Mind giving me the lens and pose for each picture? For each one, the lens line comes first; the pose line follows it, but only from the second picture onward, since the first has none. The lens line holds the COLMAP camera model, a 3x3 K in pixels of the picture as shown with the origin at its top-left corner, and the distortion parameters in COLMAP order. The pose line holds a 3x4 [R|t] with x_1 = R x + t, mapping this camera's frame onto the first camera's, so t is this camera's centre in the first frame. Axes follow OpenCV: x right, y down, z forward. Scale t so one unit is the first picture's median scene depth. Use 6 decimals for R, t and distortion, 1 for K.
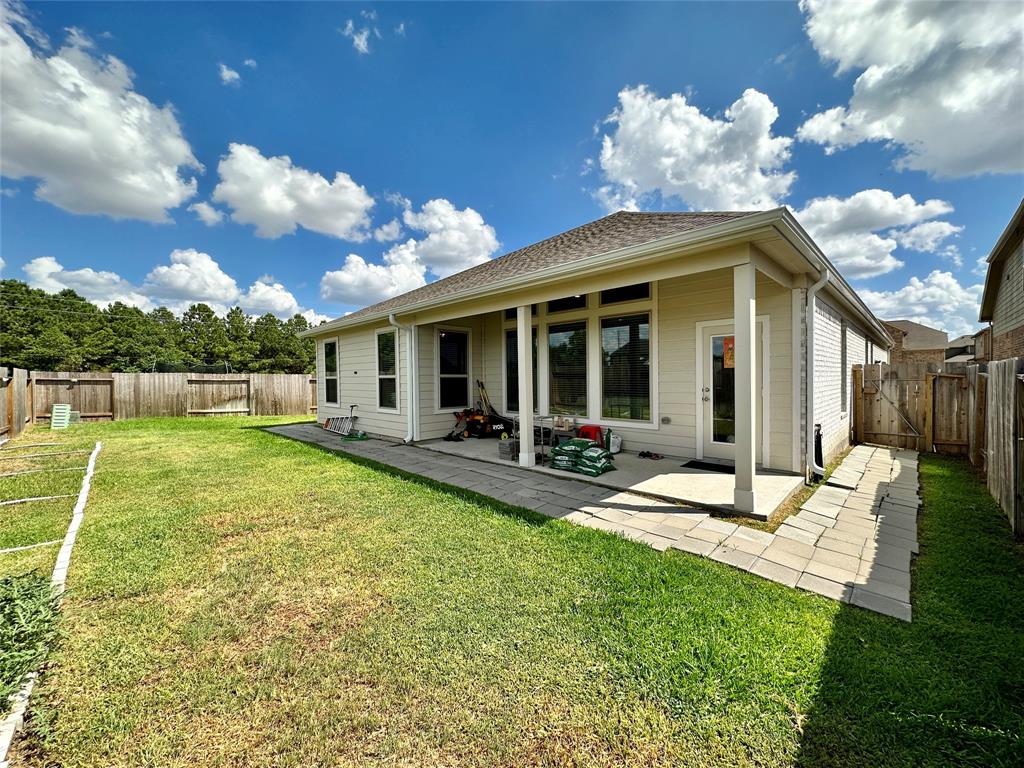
lens RADIAL K [[414.3, 0, 512.1], [0, 414.3, 383.1], [0, 0, 1]] dist [0.003663, 0.000688]
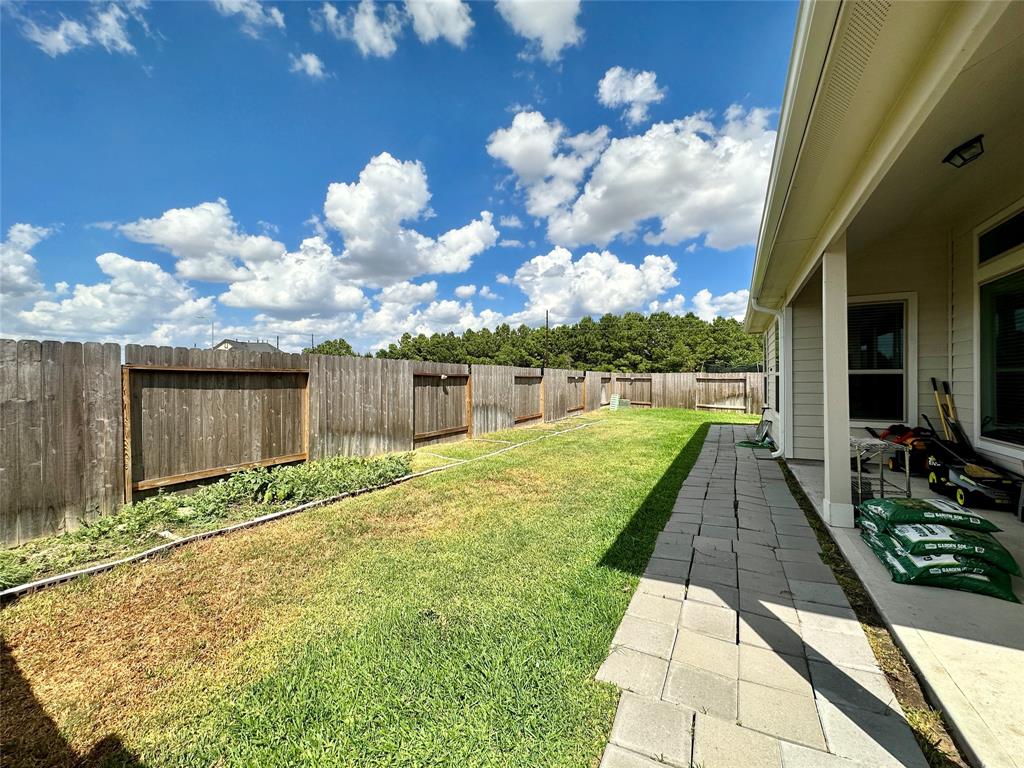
lens RADIAL K [[414.3, 0, 510.6], [0, 414.3, 381.4], [0, 0, 1]] dist [0.003663, 0.000688]
pose [[0.270165, 0.008786, -0.962774, 0.218147], [-0.012902, 0.999902, 0.005504, 0.001029], [0.962728, 0.010935, 0.270252, 0.184747]]
